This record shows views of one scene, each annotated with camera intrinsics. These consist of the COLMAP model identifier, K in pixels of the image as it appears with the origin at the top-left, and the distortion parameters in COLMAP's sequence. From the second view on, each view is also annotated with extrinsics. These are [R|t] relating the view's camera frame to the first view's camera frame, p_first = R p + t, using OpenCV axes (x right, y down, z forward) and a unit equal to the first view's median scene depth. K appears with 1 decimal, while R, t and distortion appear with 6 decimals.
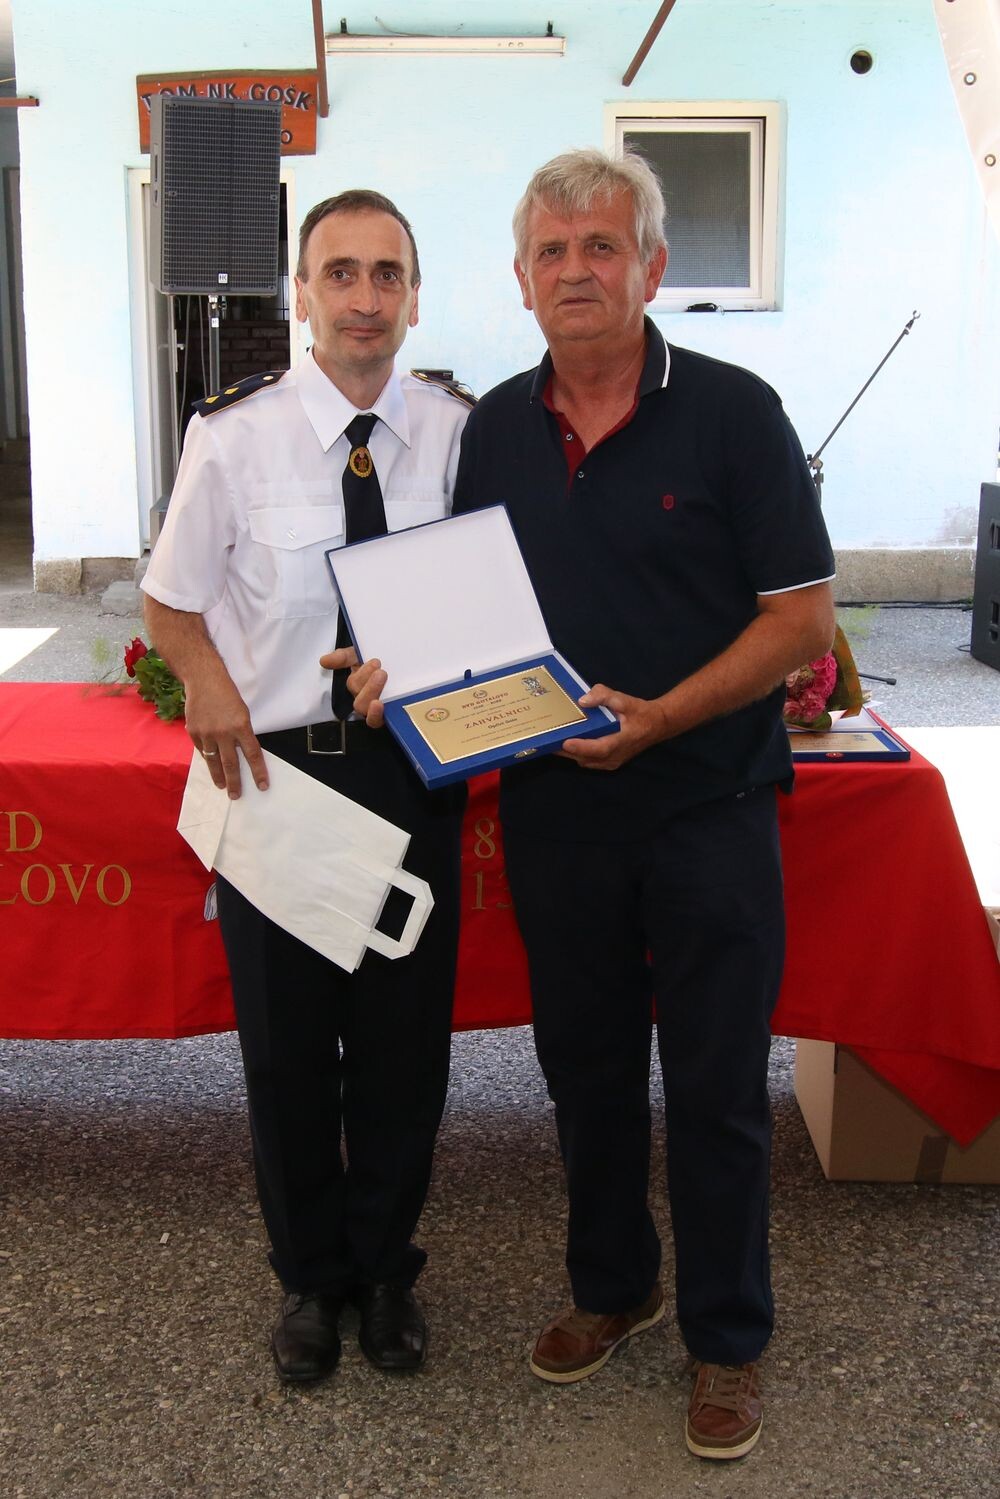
lens RADIAL K [[1841.7, 0, 458.8], [0, 1841.7, 706.9], [0, 0, 1]] dist [-0.017927, 0.057907]
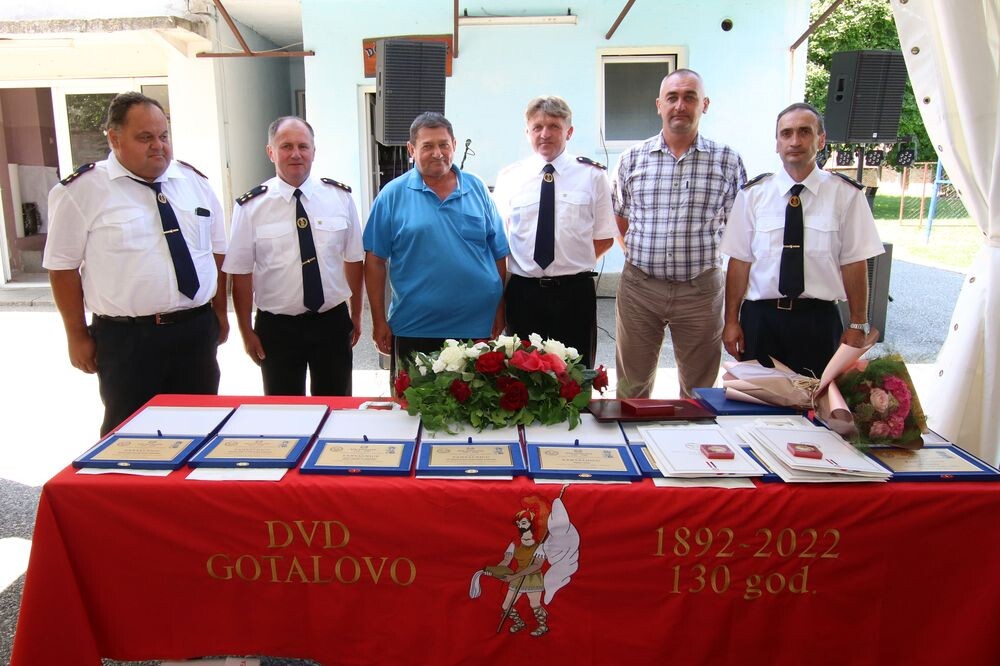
lens RADIAL K [[792.9, 0, 448.9], [0, 792.9, 320.9], [0, 0, 1]] dist [-0.015799, 0.005465]
pose [[0.998855, -0.005927, -0.047473, -0.122176], [0.005552, 0.999952, -0.008016, -0.081366], [0.047518, 0.007743, 0.998840, 0.415544]]
